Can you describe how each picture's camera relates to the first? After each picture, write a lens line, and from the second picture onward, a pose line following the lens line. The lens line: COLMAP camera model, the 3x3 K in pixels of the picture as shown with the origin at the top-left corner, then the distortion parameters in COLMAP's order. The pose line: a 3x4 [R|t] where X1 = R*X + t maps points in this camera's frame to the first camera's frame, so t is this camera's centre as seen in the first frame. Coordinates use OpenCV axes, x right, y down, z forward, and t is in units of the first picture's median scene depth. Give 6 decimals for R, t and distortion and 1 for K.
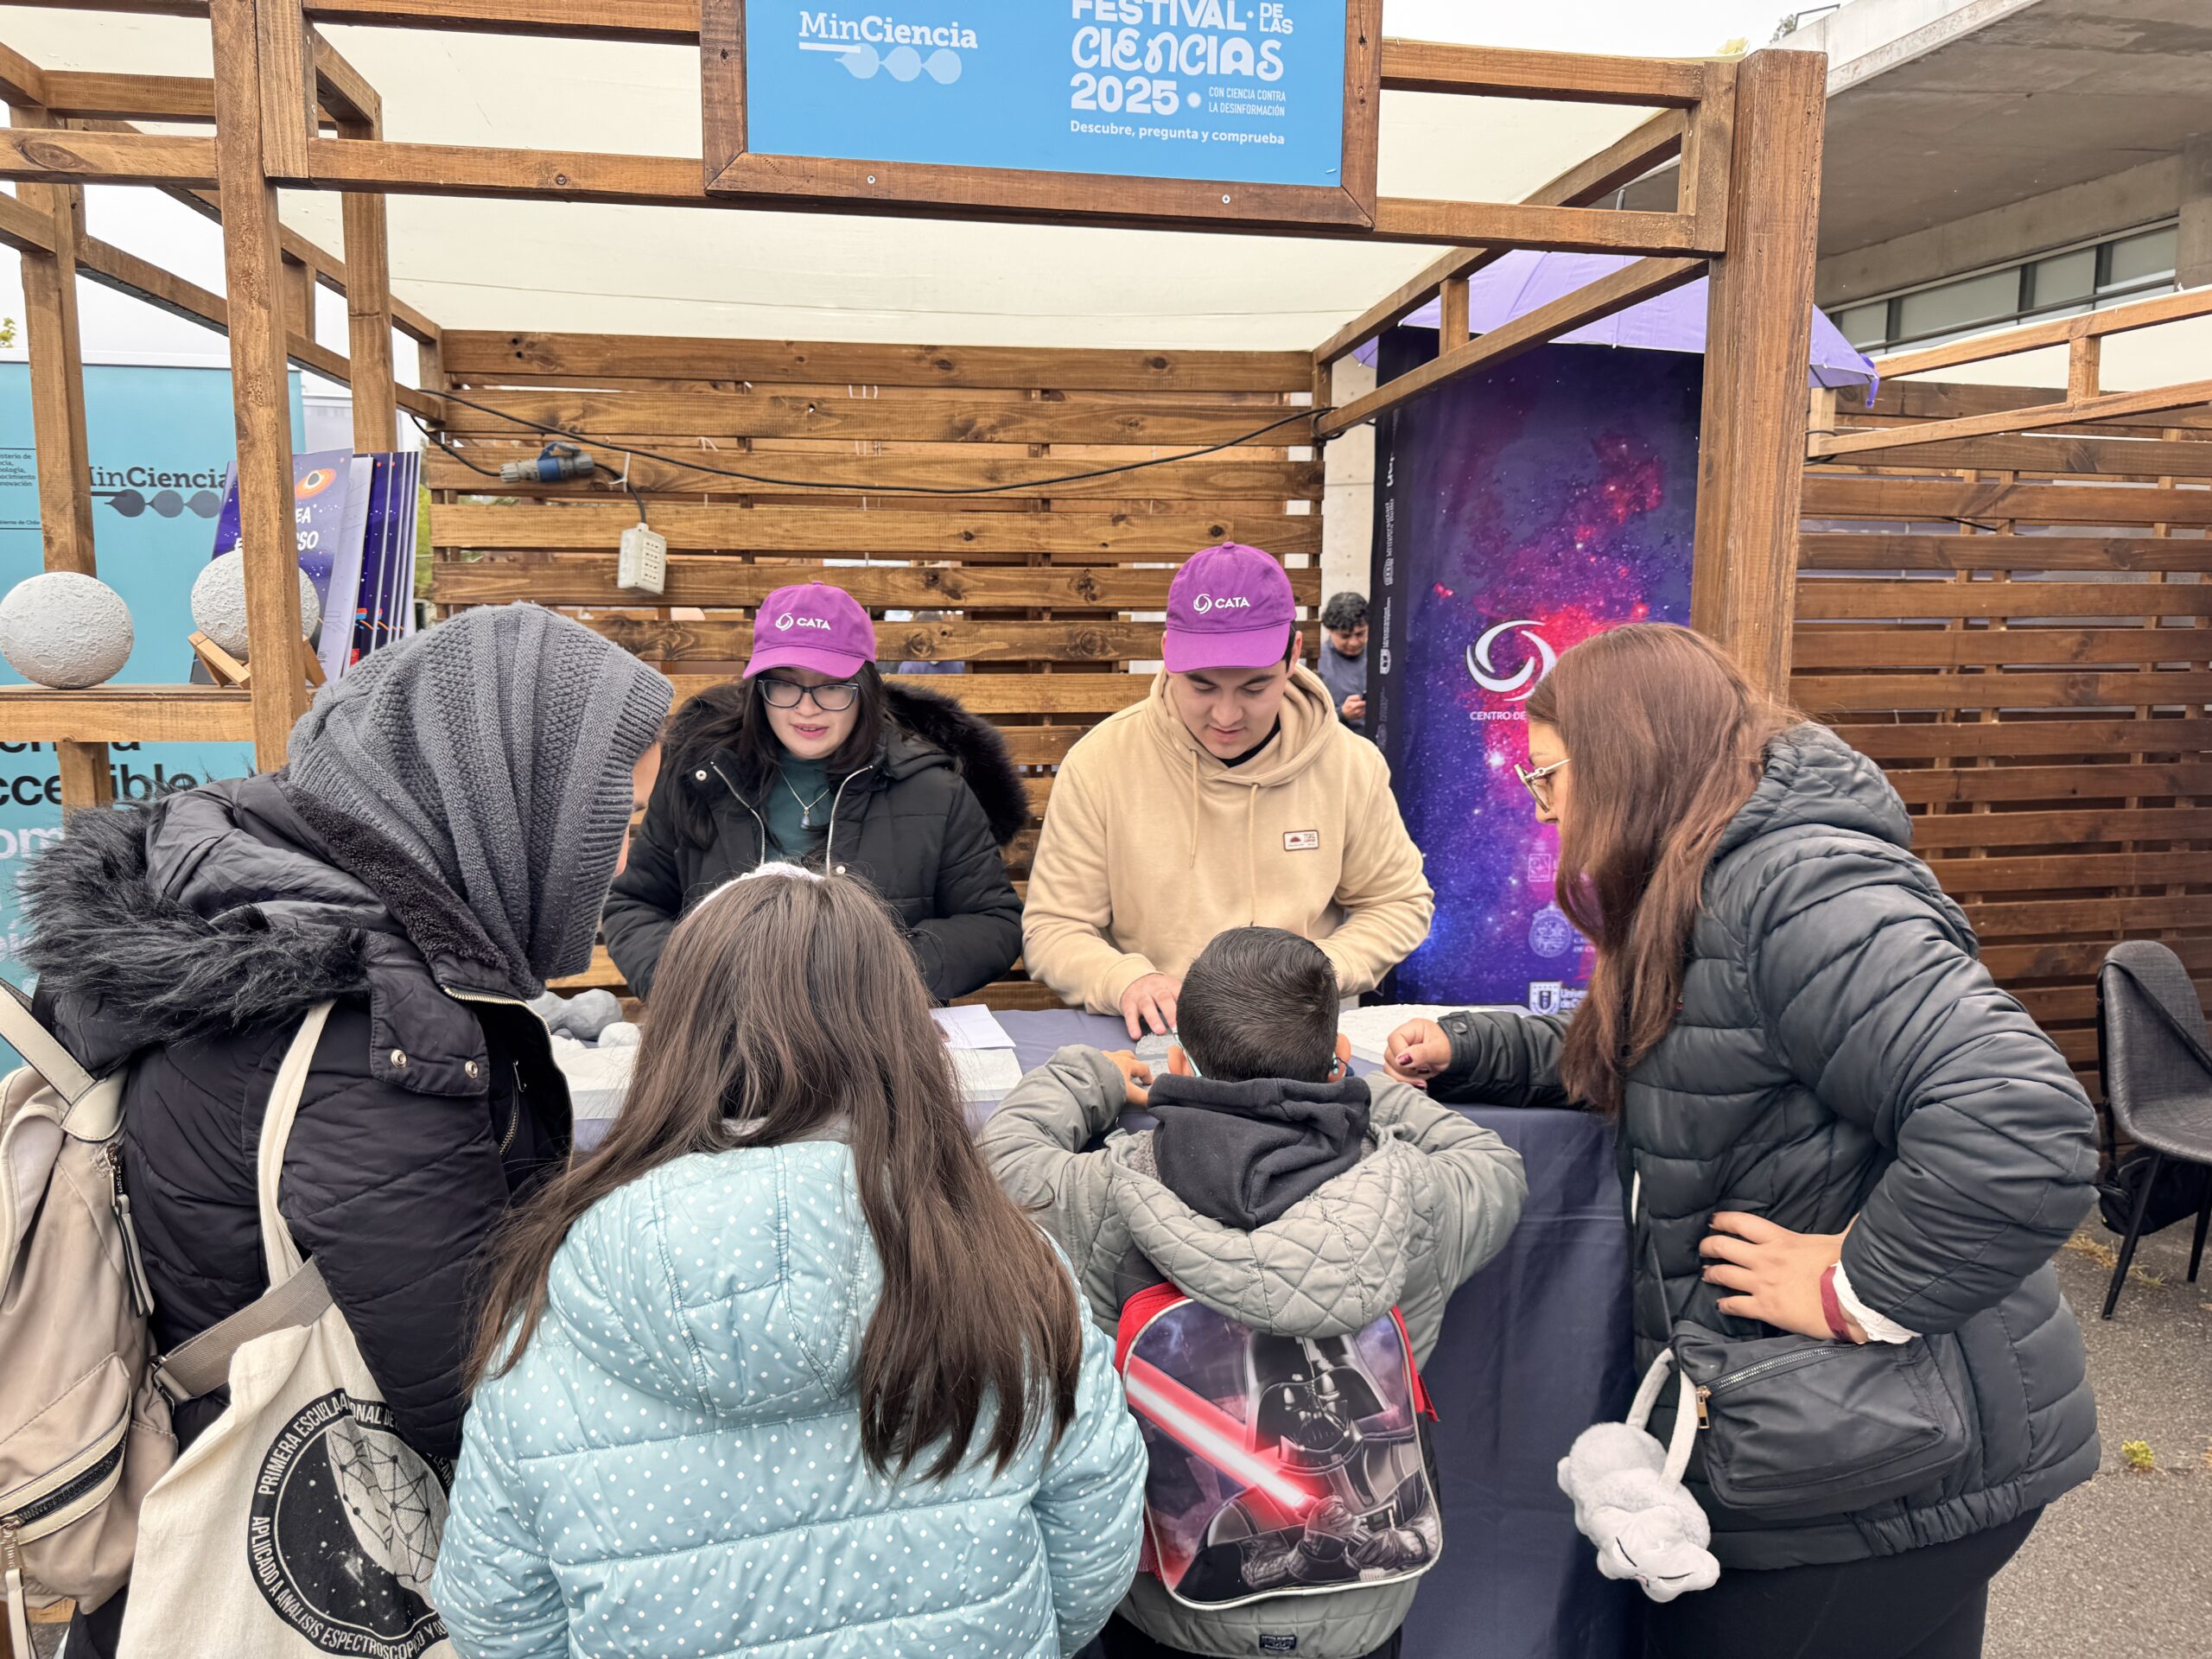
lens RADIAL K [[1570.6, 0, 1095.8], [0, 1570.6, 805.0], [0, 0, 1]] dist [0.021639, -0.025711]
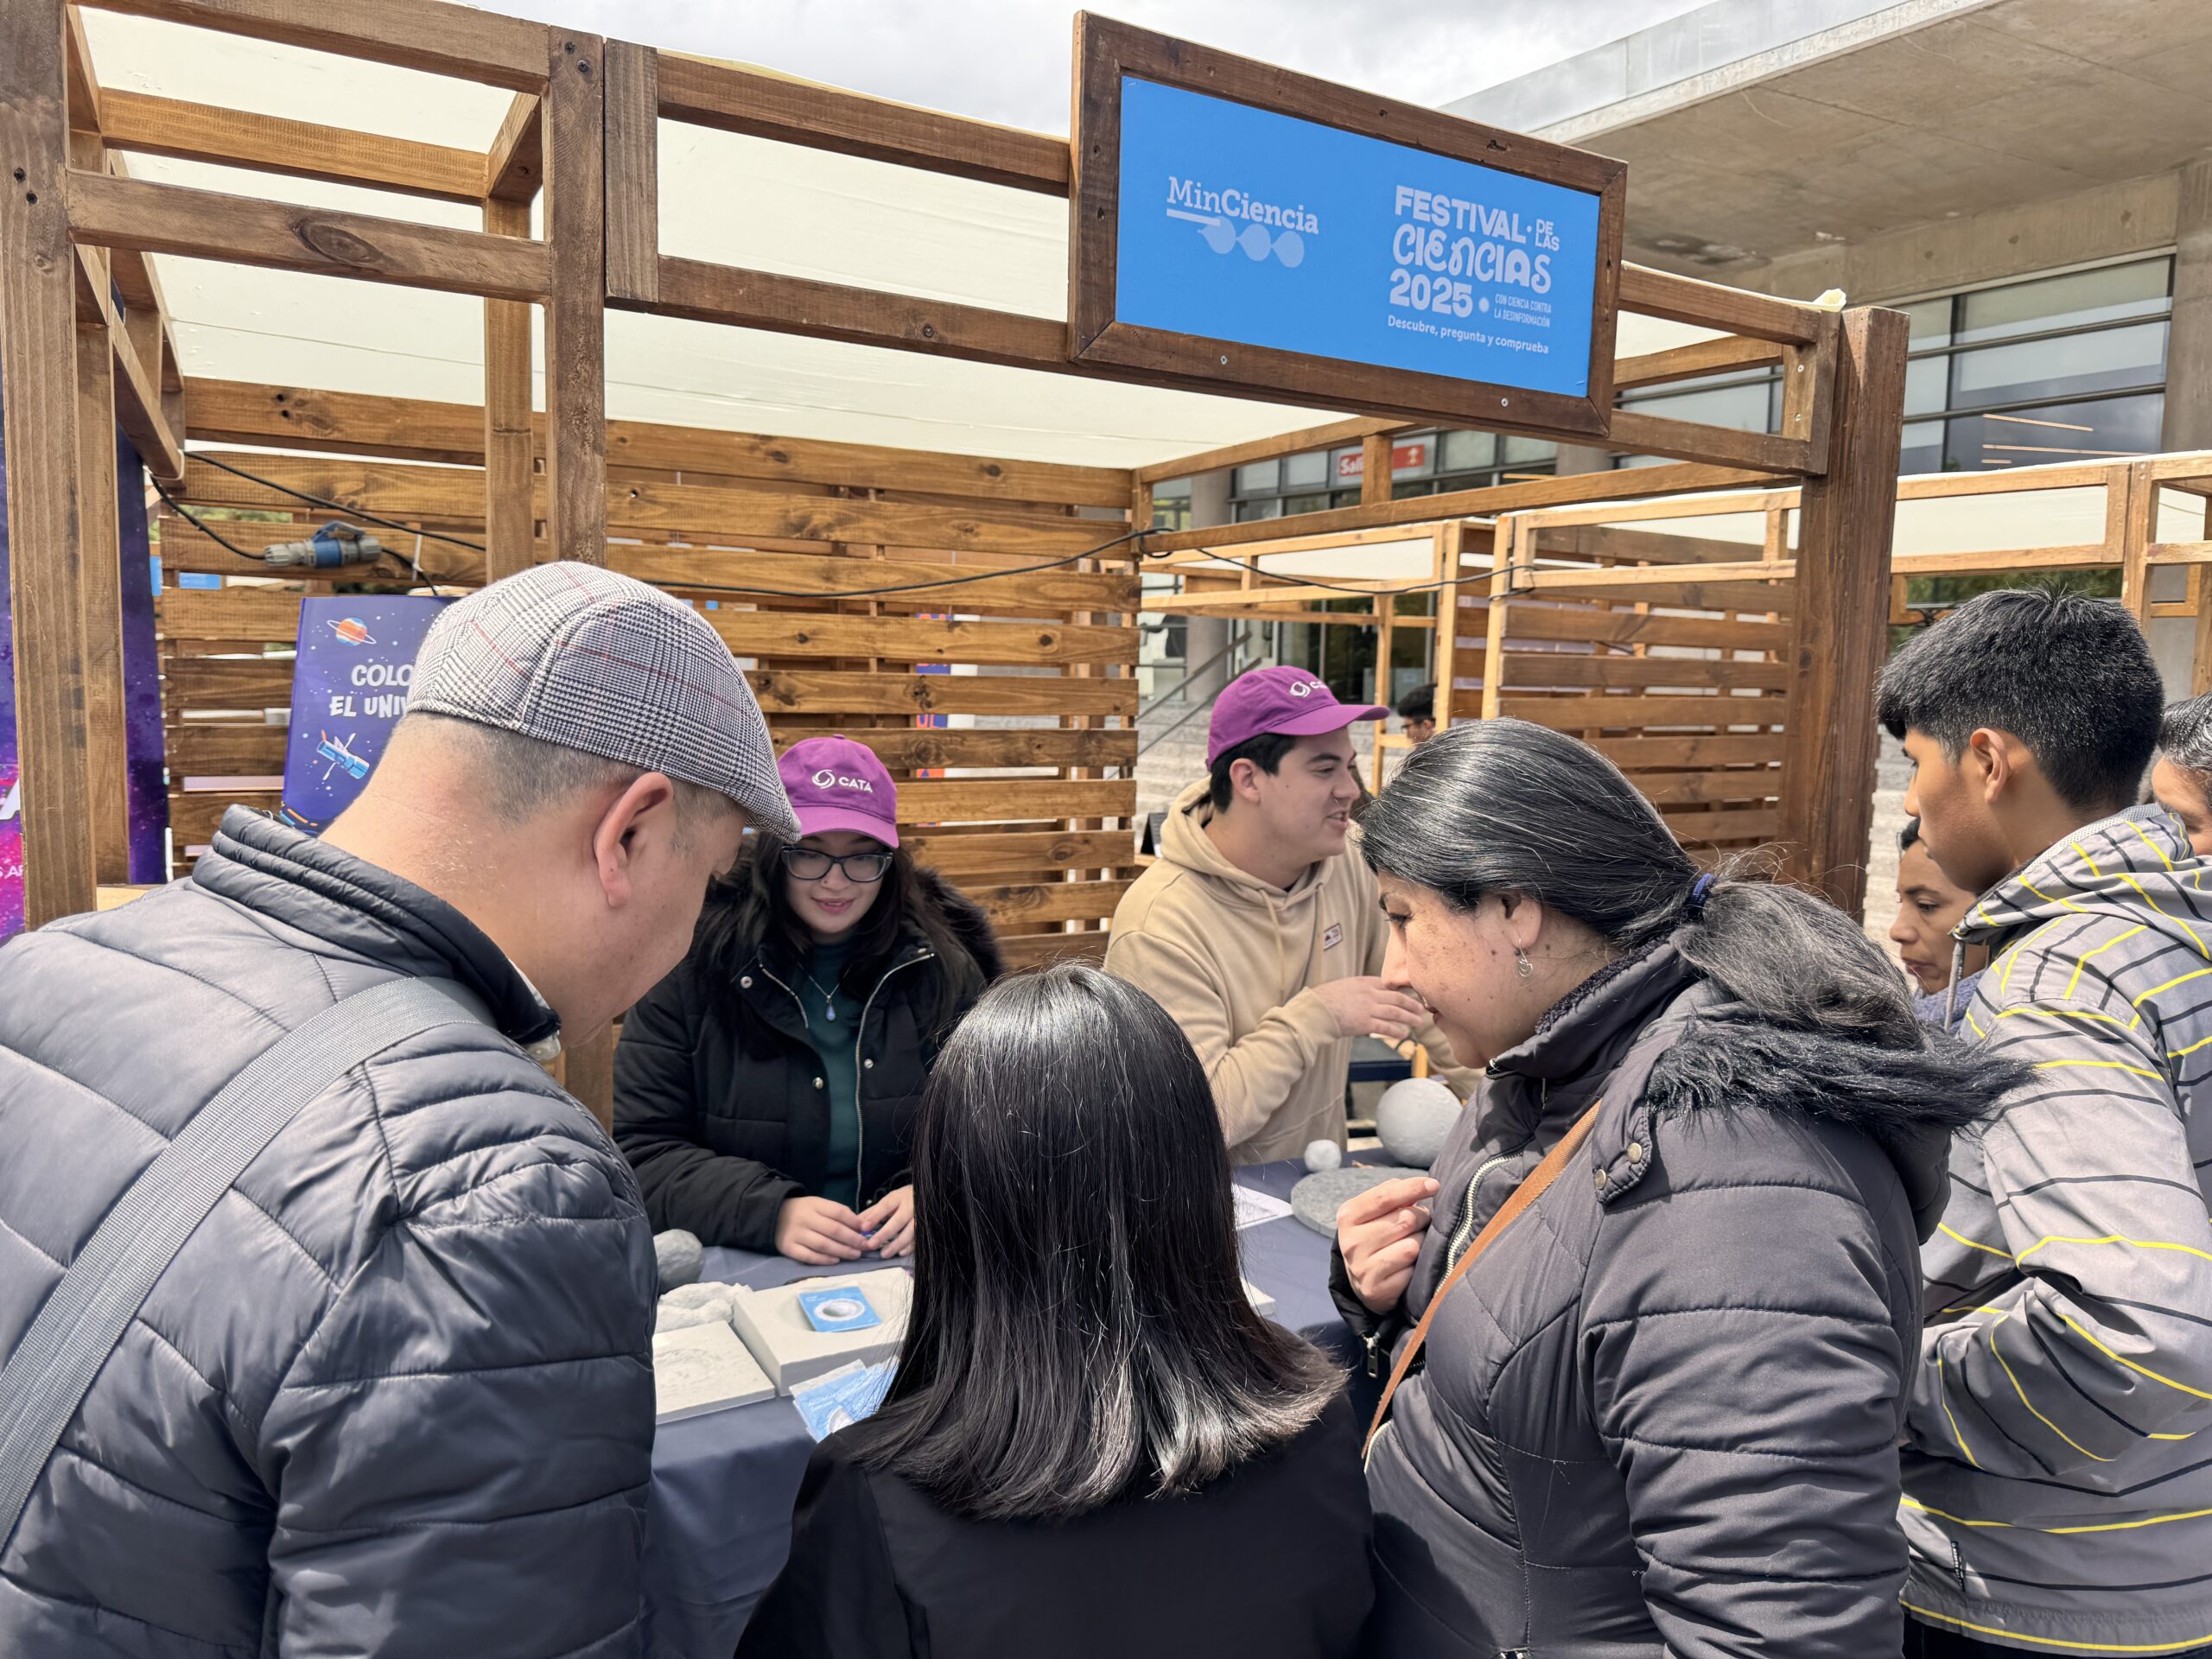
lens RADIAL K [[1547.3, 0, 1106.0], [0, 1547.3, 829.5], [0, 0, 1]] dist [0.026327, -0.026565]
pose [[0.933550, -0.016856, 0.358051, -0.534039], [0.020119, 0.999783, -0.005389, -0.104410], [-0.357882, 0.012234, 0.933687, 0.146042]]
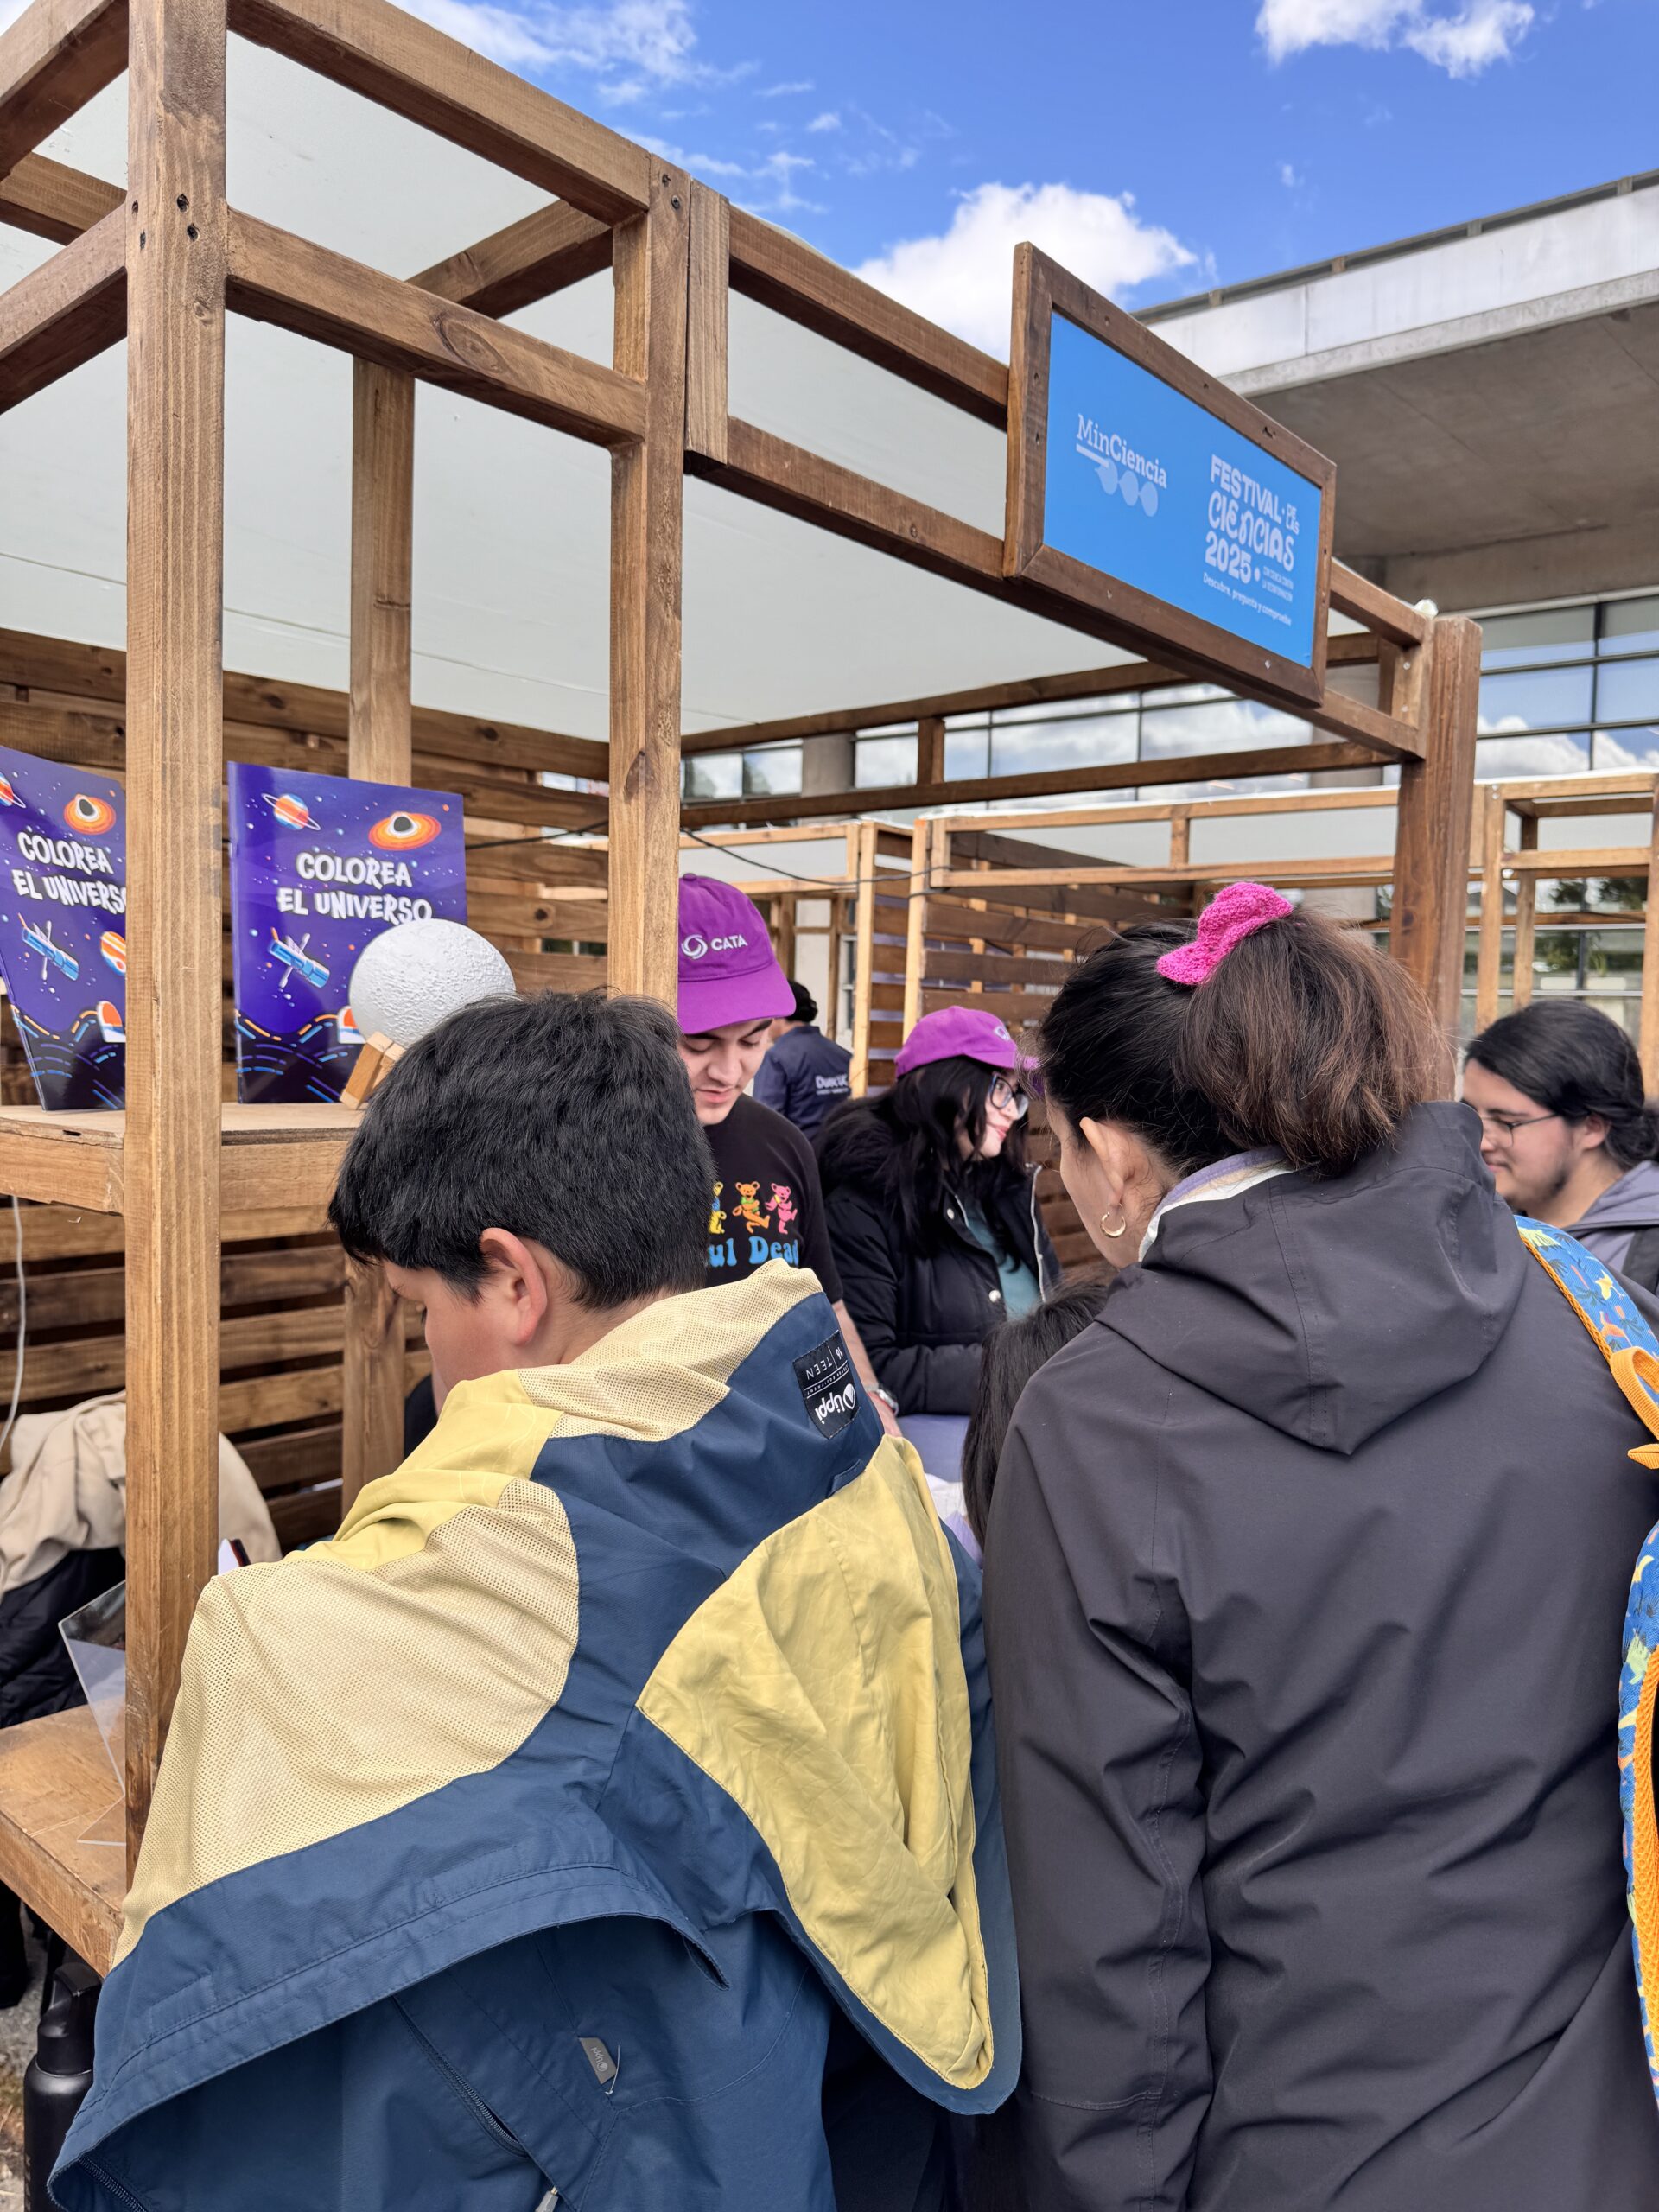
lens RADIAL K [[1570.6, 0, 830.9], [0, 1570.6, 1118.6], [0, 0, 1]] dist [0.021639, -0.025711]
pose [[0.762201, -0.020625, 0.647012, -0.906269], [0.045744, 0.998710, -0.022052, -0.046355], [-0.645722, 0.046405, 0.762161, 0.352757]]
